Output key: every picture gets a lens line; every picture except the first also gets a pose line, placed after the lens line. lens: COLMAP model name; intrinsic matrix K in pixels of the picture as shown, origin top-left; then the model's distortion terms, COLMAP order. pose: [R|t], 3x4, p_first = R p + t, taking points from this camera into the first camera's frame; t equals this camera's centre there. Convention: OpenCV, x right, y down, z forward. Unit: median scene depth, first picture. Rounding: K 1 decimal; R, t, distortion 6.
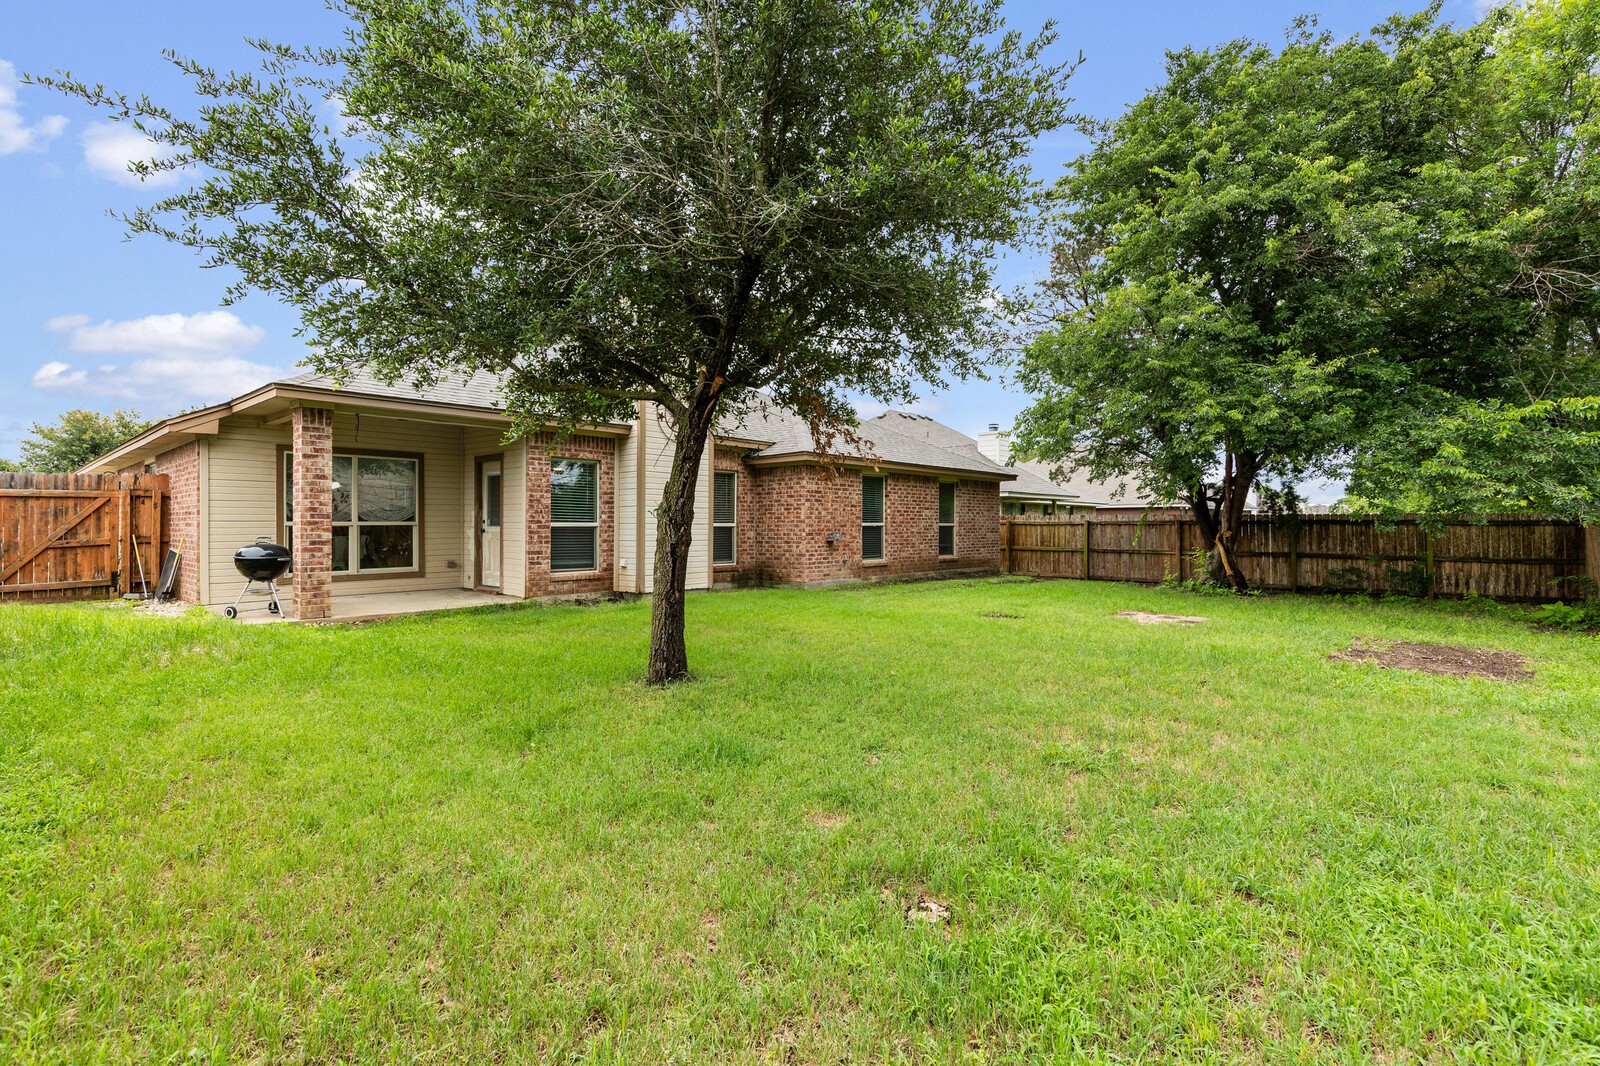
lens RADIAL K [[725.4, 0, 798.3], [0, 725.4, 519.0], [0, 0, 1]] dist [0.005176, -0.000451]
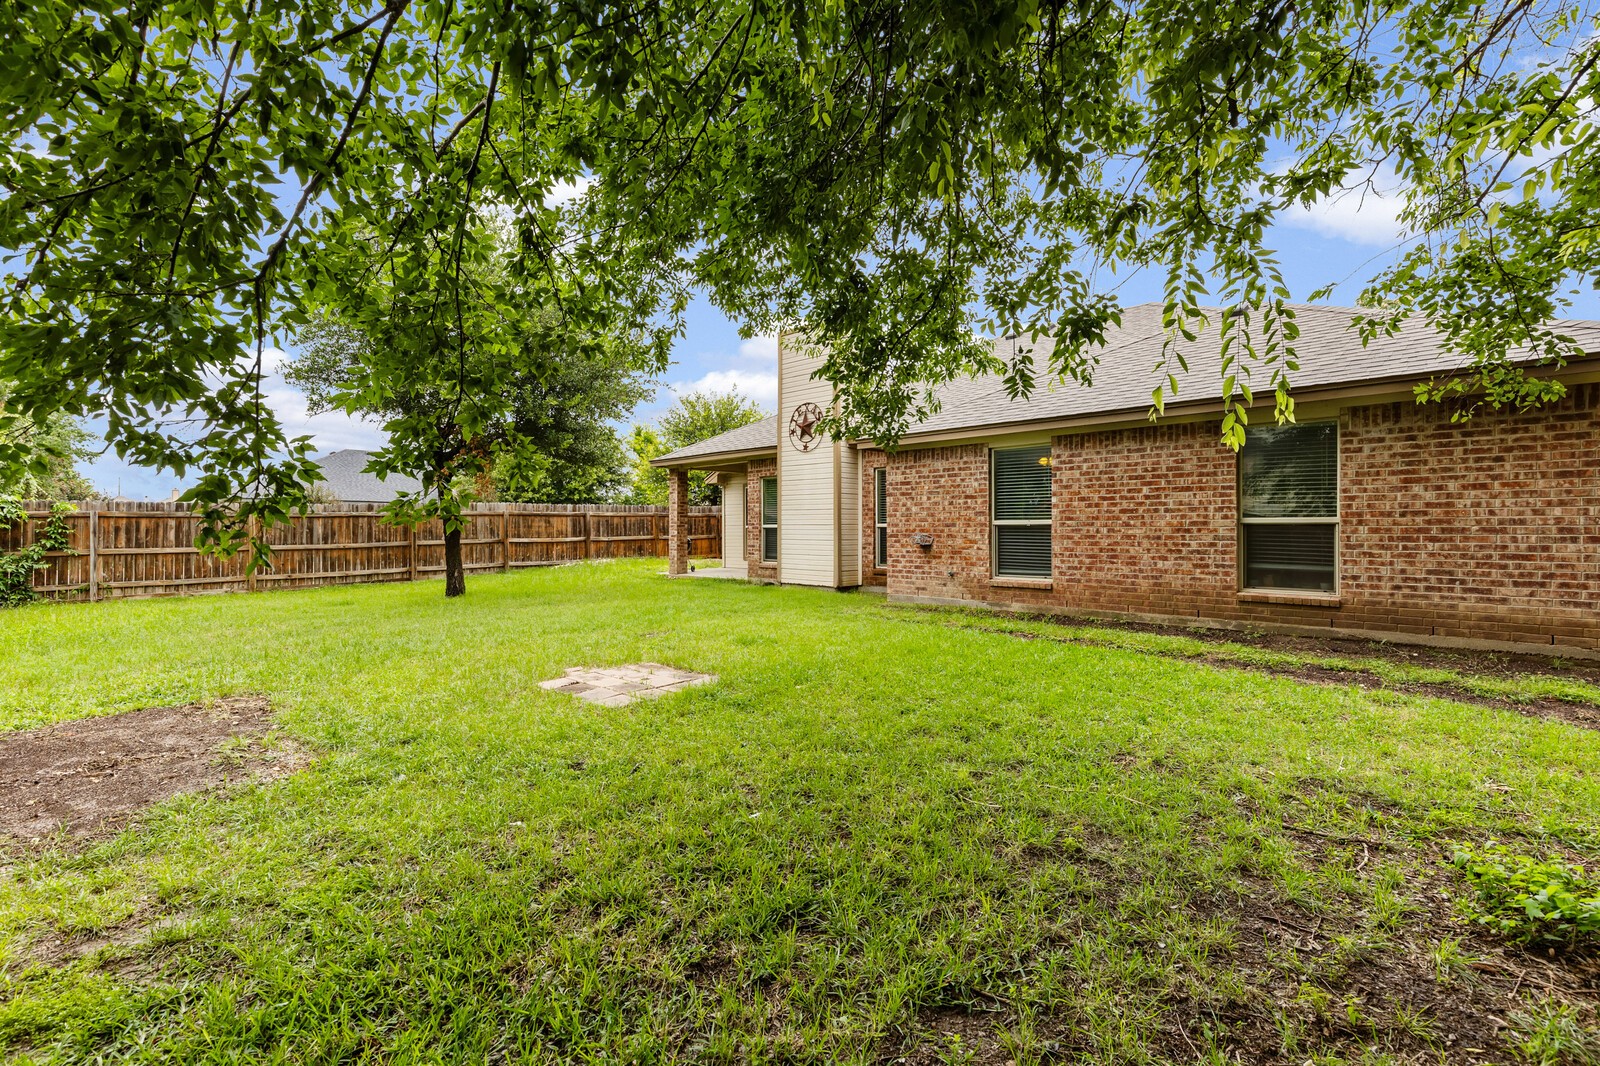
lens RADIAL K [[725.4, 0, 777.7], [0, 725.4, 512.1], [0, 0, 1]] dist [0.005176, -0.000451]
pose [[-0.059192, -0.019593, -0.998054, 0.989636], [0.016643, 0.999649, -0.020611, 0.010115], [0.998108, -0.017831, -0.058845, 1.073253]]
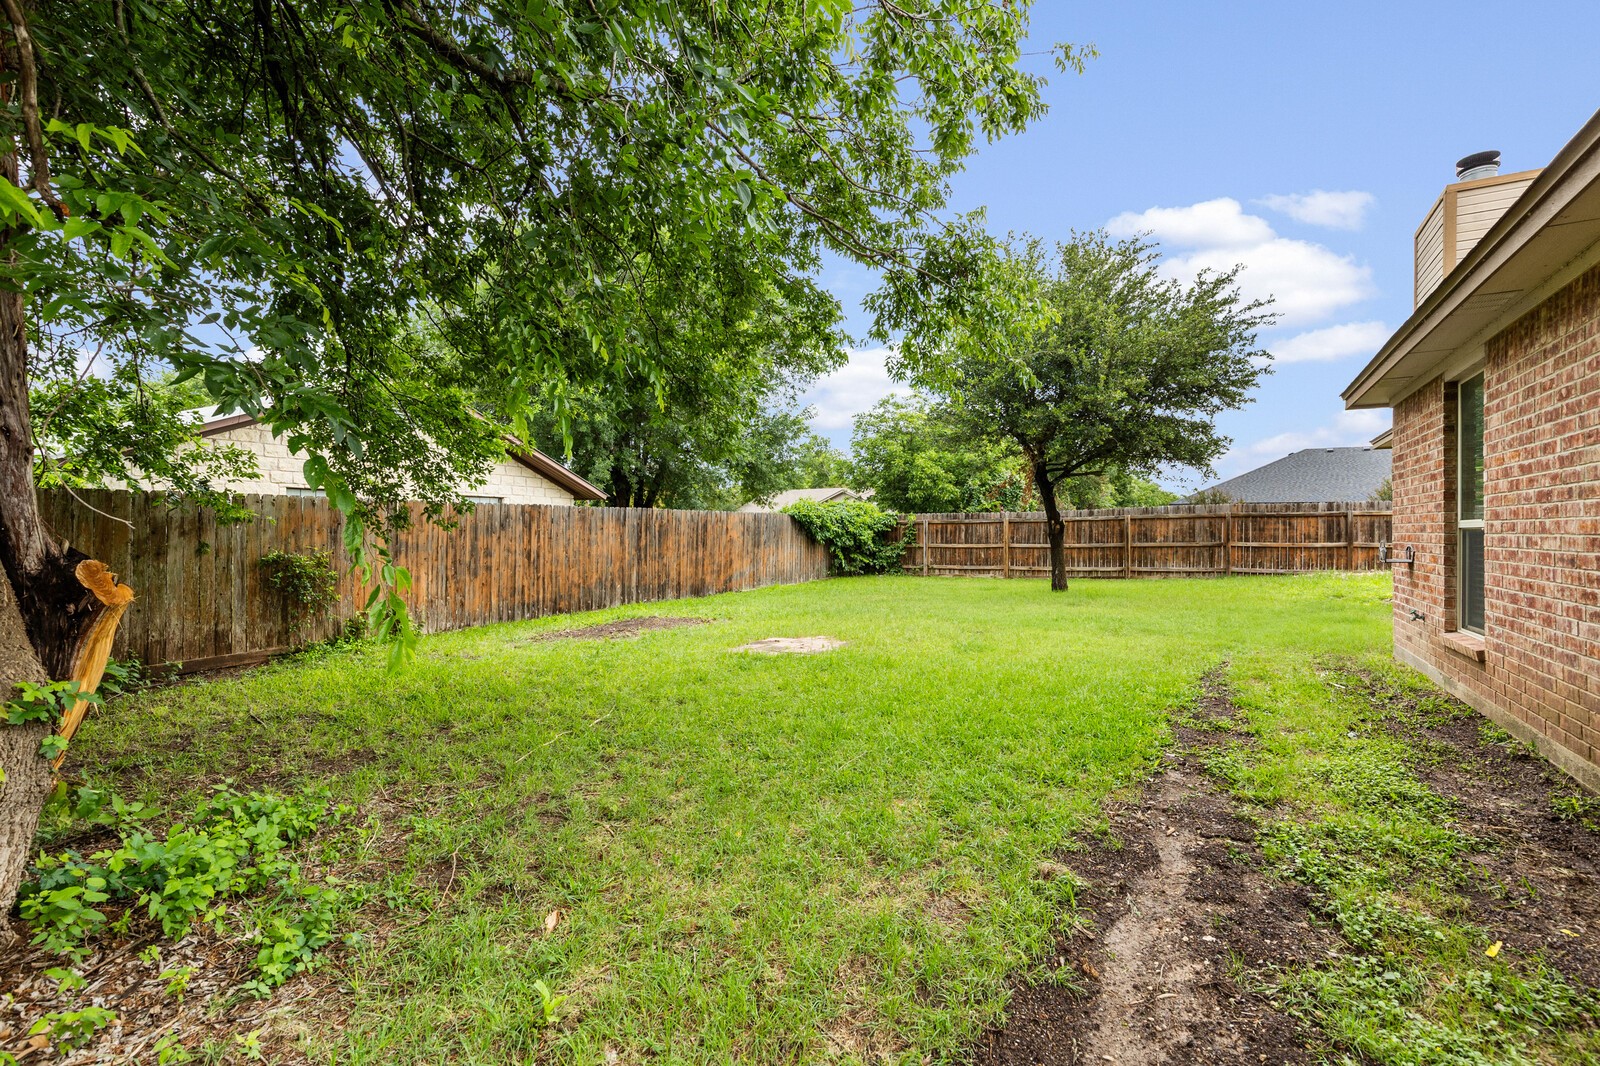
lens RADIAL K [[725.4, 0, 800.7], [0, 725.4, 538.3], [0, 0, 1]] dist [0.005176, -0.000451]
pose [[-0.978192, 0.004812, -0.207647, 0.605213], [0.005536, 0.999980, -0.002906, 0.016879], [0.207629, -0.003992, -0.978200, 1.639866]]
